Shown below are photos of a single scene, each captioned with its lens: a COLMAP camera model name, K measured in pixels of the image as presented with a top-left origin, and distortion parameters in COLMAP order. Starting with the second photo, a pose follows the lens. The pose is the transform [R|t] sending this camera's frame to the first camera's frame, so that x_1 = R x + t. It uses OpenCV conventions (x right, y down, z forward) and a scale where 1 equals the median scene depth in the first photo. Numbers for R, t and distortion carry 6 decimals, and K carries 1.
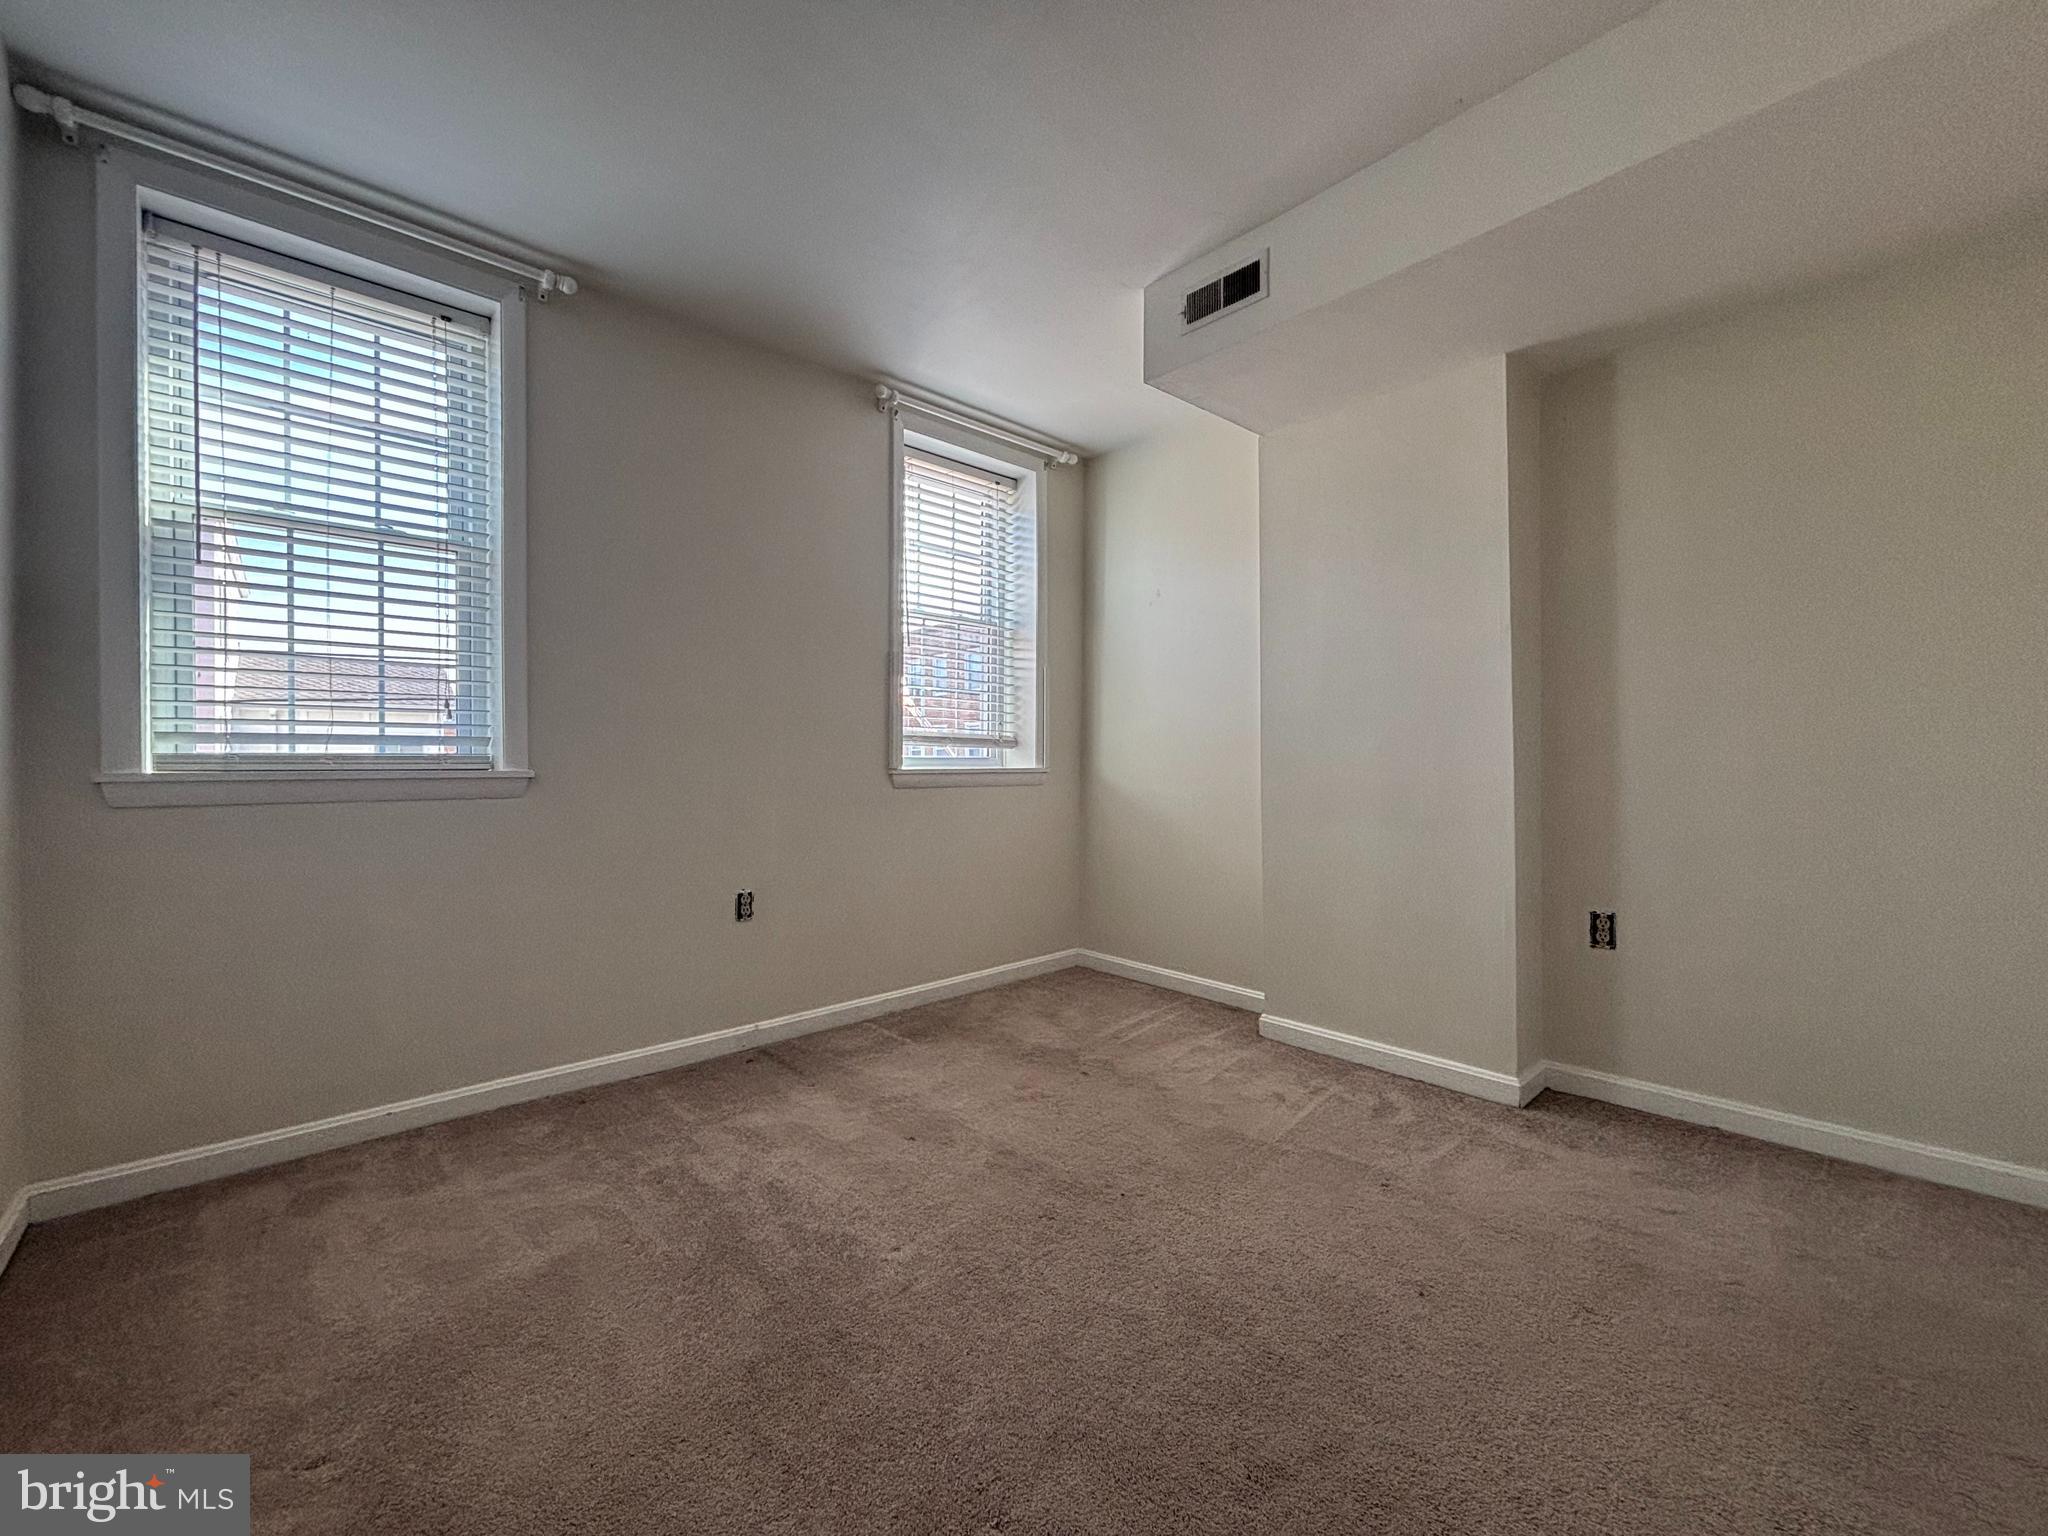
lens RADIAL K [[827.4, 0, 1024.0], [0, 827.4, 768.0], [0, 0, 1]] dist [-0.000956, -0.000597]
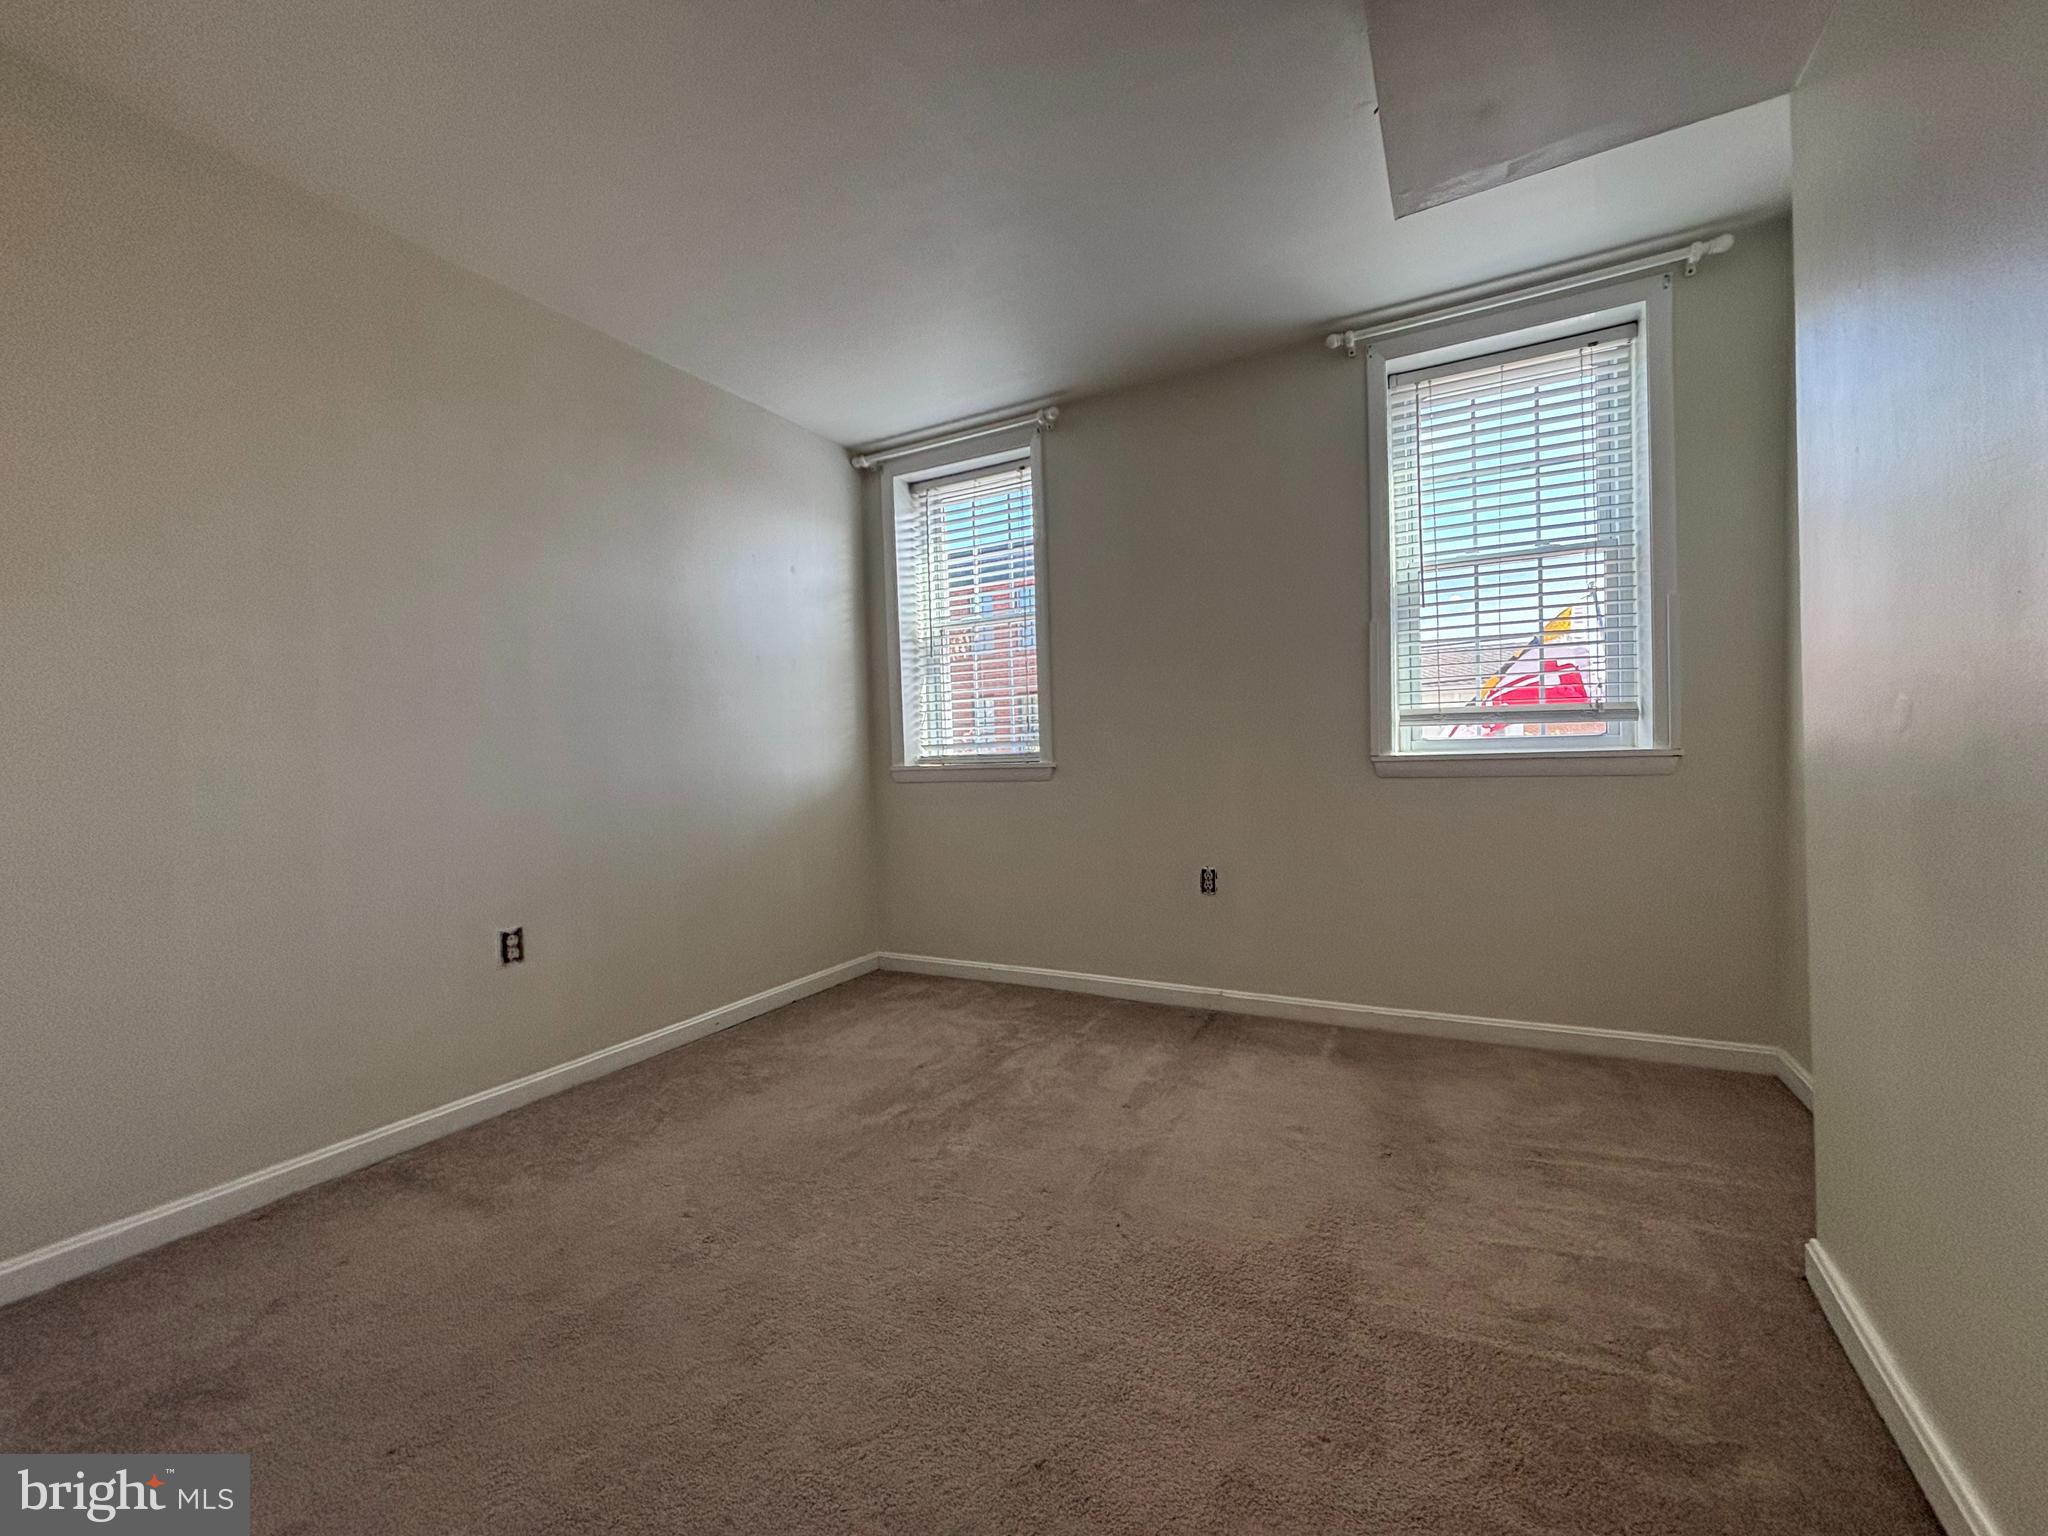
lens RADIAL K [[827.4, 0, 1024.0], [0, 827.4, 768.0], [0, 0, 1]] dist [-0.000956, -0.000597]
pose [[0.325007, 0.009173, -0.945667, 0.637501], [0.023682, 0.999560, 0.017835, -0.011982], [0.945415, -0.028192, 0.324647, 0.408743]]
